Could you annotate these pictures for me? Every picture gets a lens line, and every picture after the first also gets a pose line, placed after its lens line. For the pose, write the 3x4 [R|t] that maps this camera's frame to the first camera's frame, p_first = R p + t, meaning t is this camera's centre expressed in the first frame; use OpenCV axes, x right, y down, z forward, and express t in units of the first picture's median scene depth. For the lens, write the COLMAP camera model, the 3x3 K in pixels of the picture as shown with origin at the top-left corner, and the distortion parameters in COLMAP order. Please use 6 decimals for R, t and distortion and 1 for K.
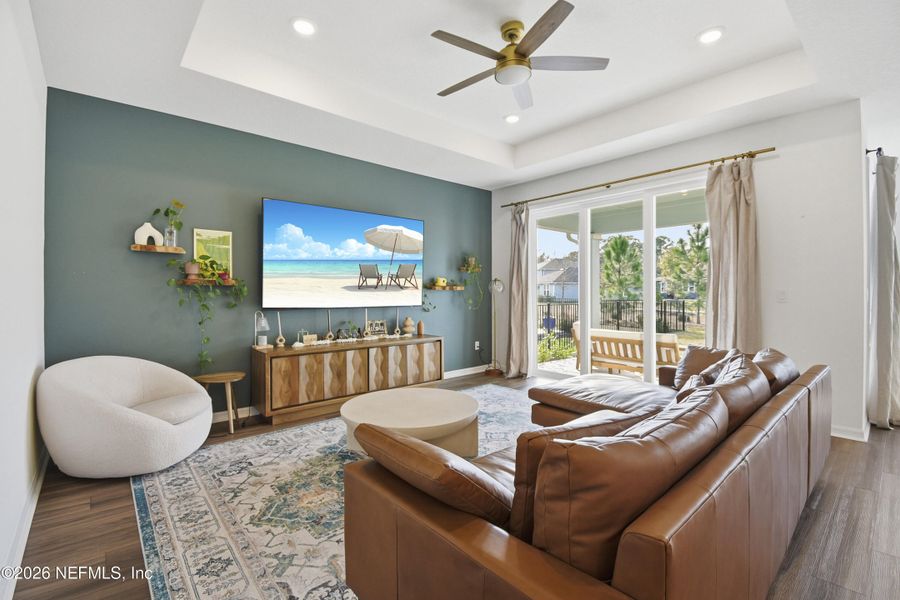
lens RADIAL K [[404.0, 0, 445.2], [0, 404.0, 295.2], [0, 0, 1]] dist [-0.009974, -0.001761]
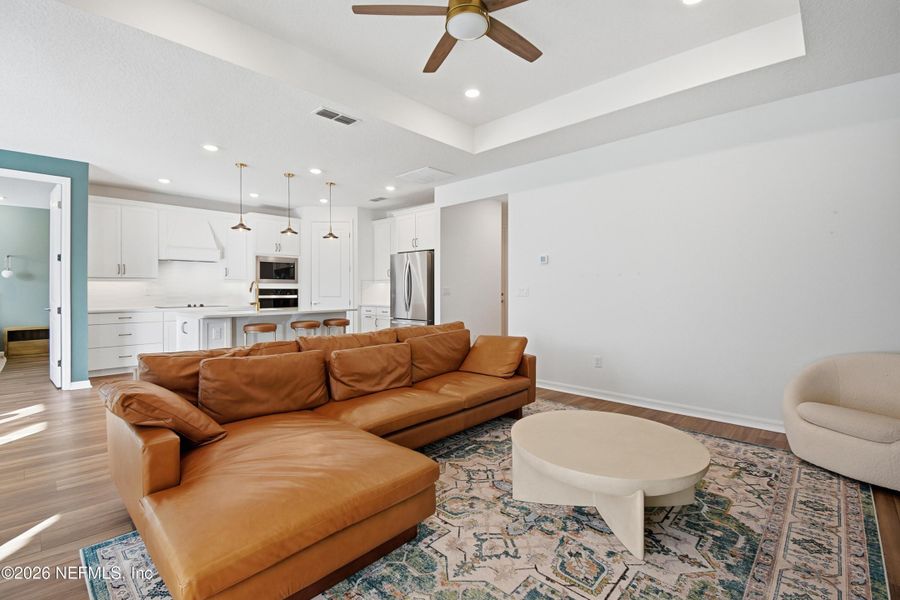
lens RADIAL K [[404.0, 0, 450.0], [0, 404.0, 293.3], [0, 0, 1]] dist [-0.009974, -0.001761]
pose [[-0.995756, 0.005985, -0.091834, 0.280048], [0.004942, 0.999921, 0.011585, -0.008892], [0.091896, 0.011082, -0.995707, 1.803551]]
